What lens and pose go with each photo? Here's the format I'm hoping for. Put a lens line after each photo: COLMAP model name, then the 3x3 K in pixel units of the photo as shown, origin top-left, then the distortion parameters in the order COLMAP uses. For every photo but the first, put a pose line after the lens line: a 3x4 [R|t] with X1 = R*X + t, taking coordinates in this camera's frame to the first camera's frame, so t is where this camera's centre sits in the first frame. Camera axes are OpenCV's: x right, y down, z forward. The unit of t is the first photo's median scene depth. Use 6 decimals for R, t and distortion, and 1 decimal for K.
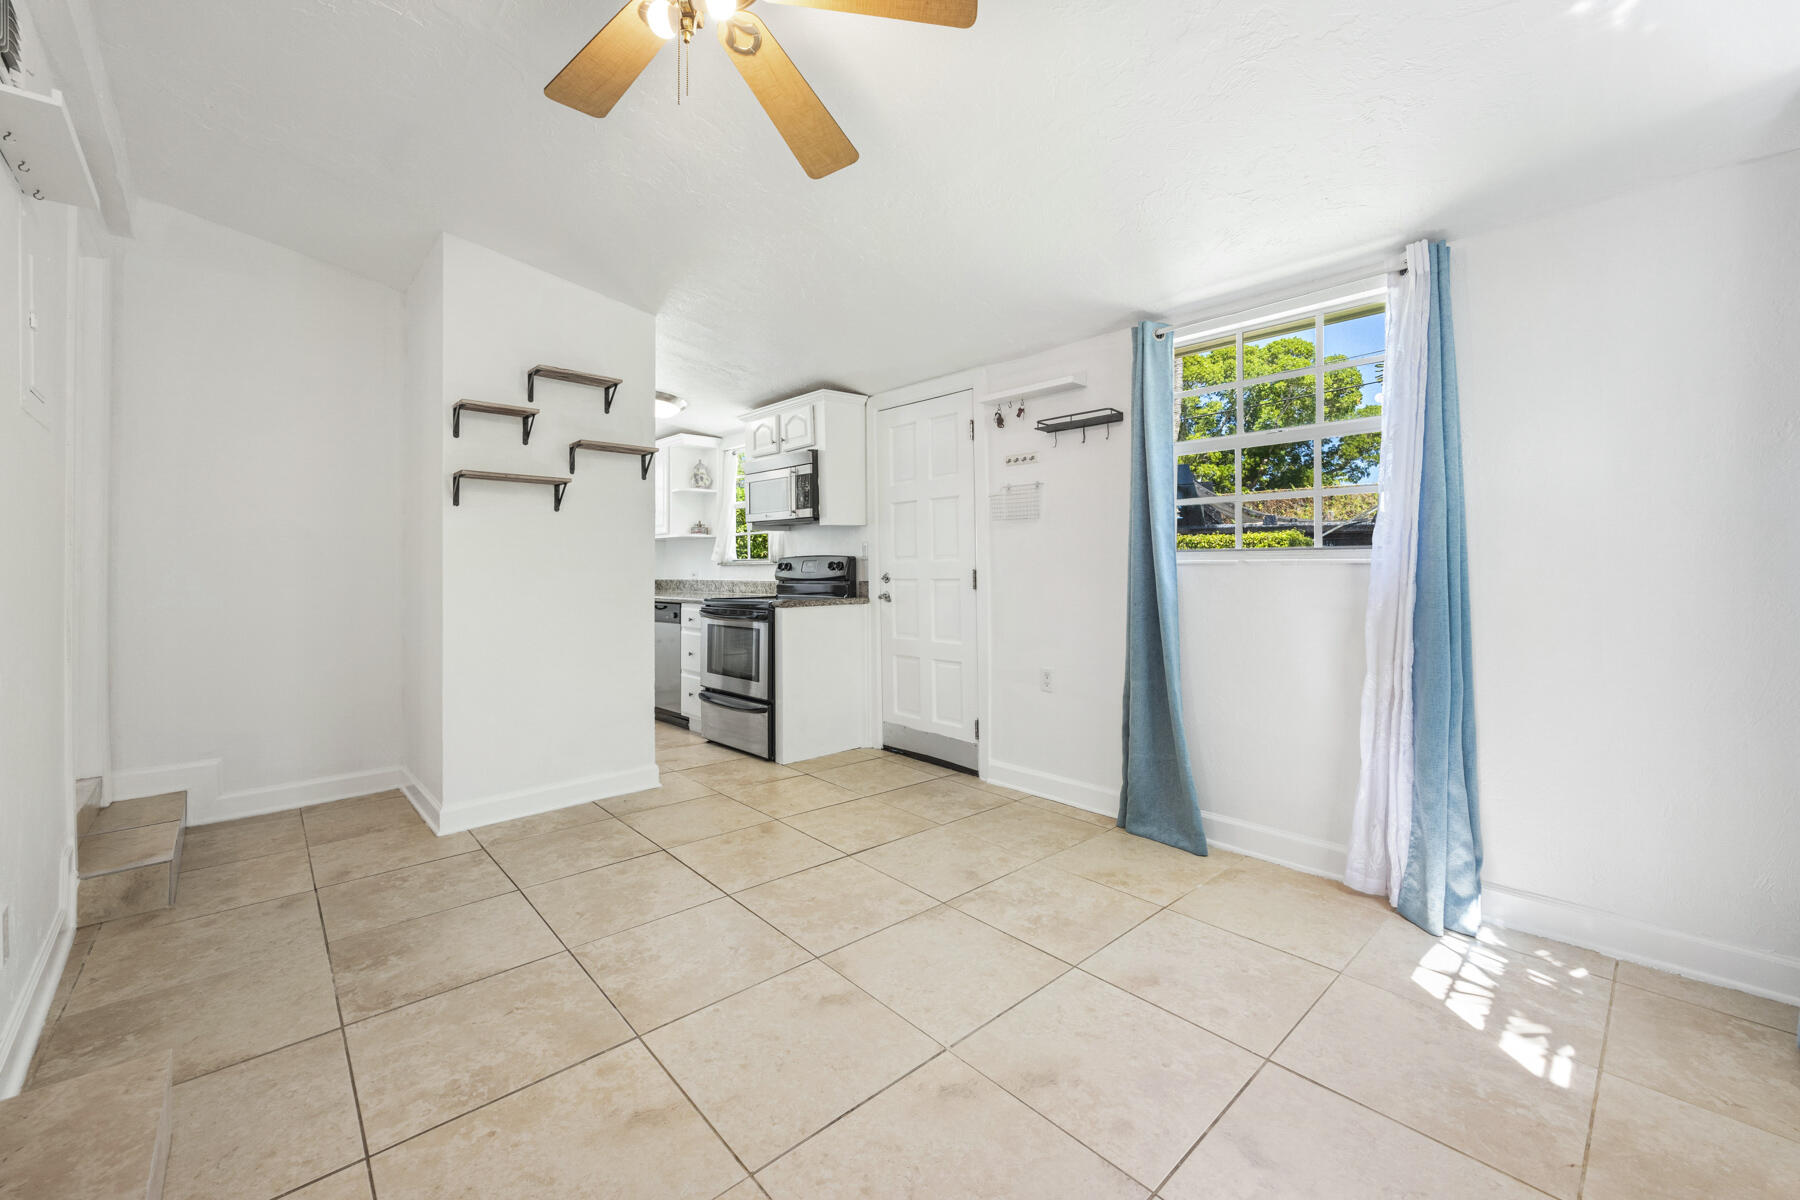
lens RADIAL K [[722.0, 0, 901.0], [0, 722.0, 564.2], [0, 0, 1]] dist [-0.003226, 0.000145]
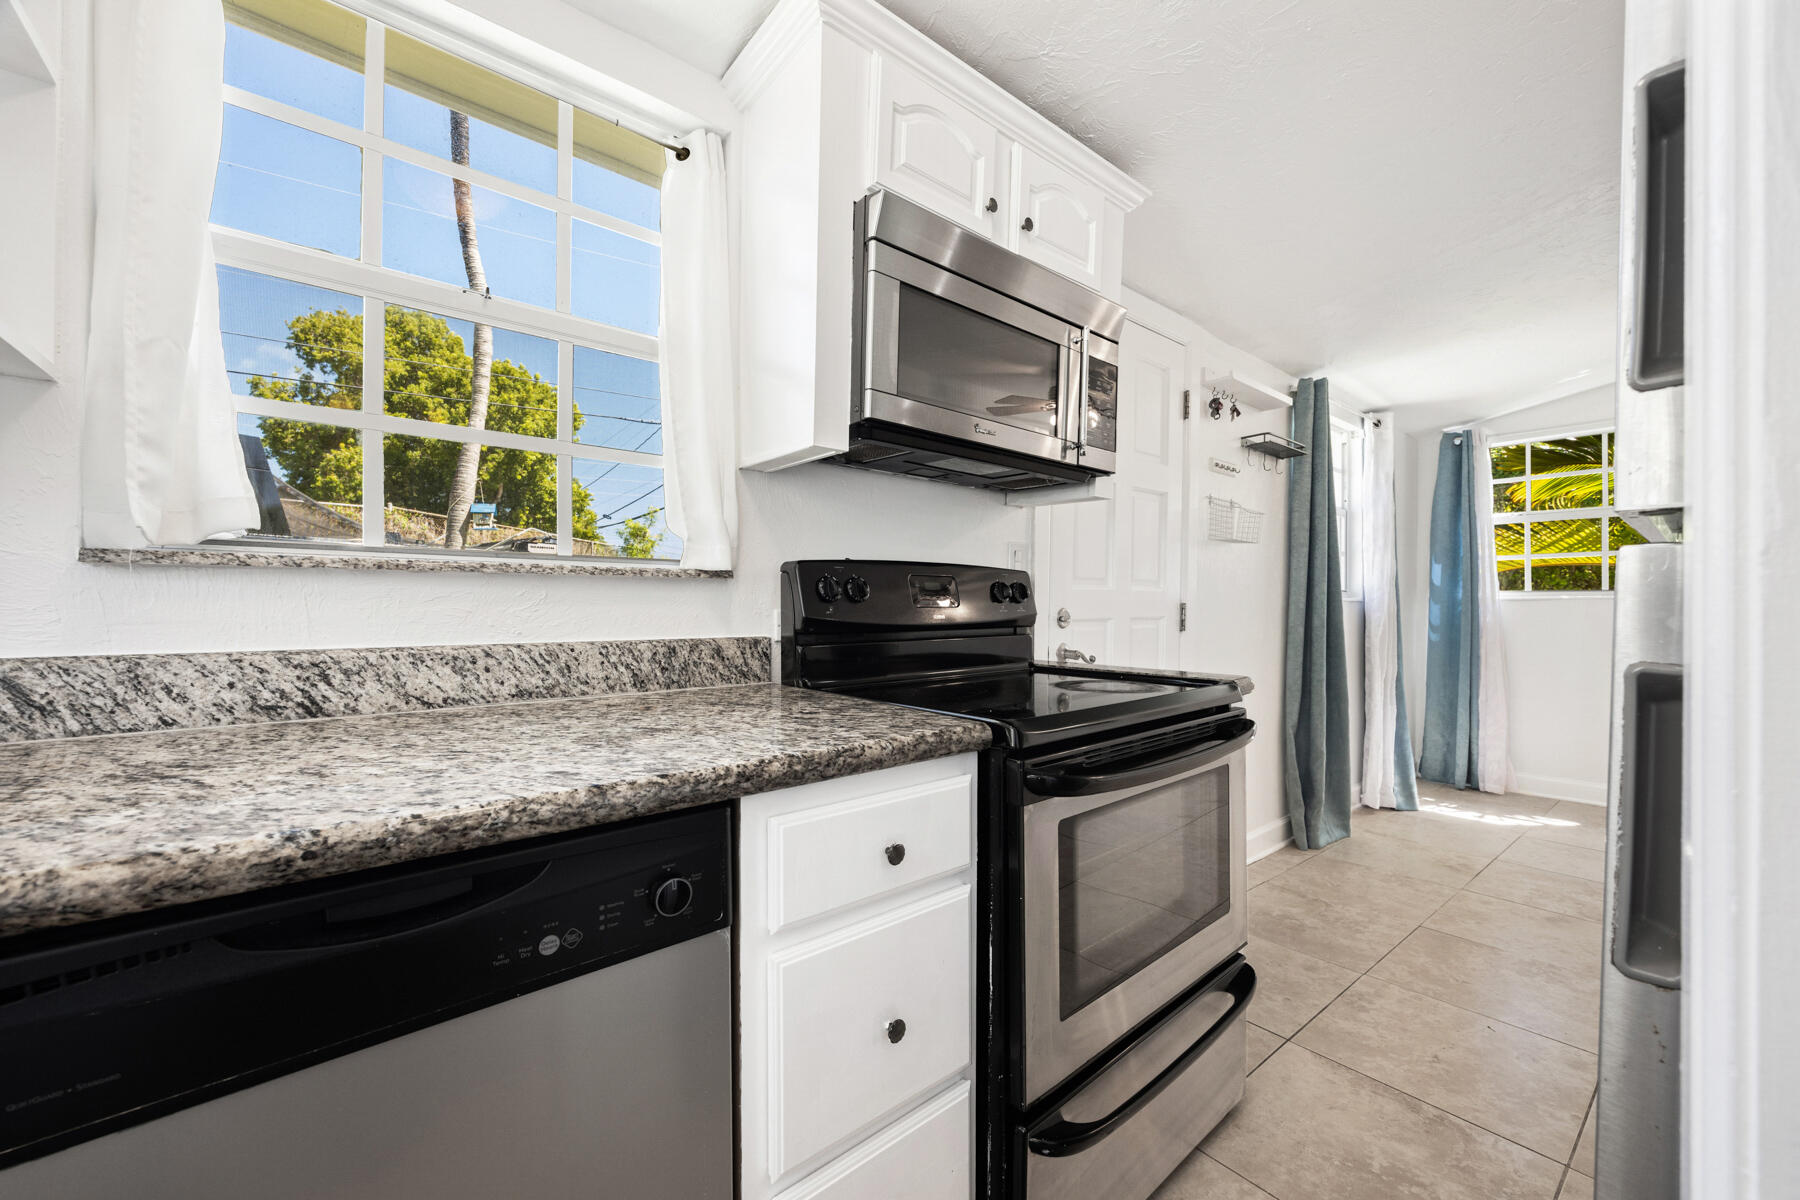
lens RADIAL K [[702.4, 0, 910.5], [0, 702.4, 612.7], [0, 0, 1]] dist [-0.001287, 0.000096]
pose [[0.051097, -0.005240, 0.998680, -0.762030], [-0.009283, 0.999941, 0.005722, 0.019390], [-0.998651, -0.009563, 0.051045, 1.571663]]
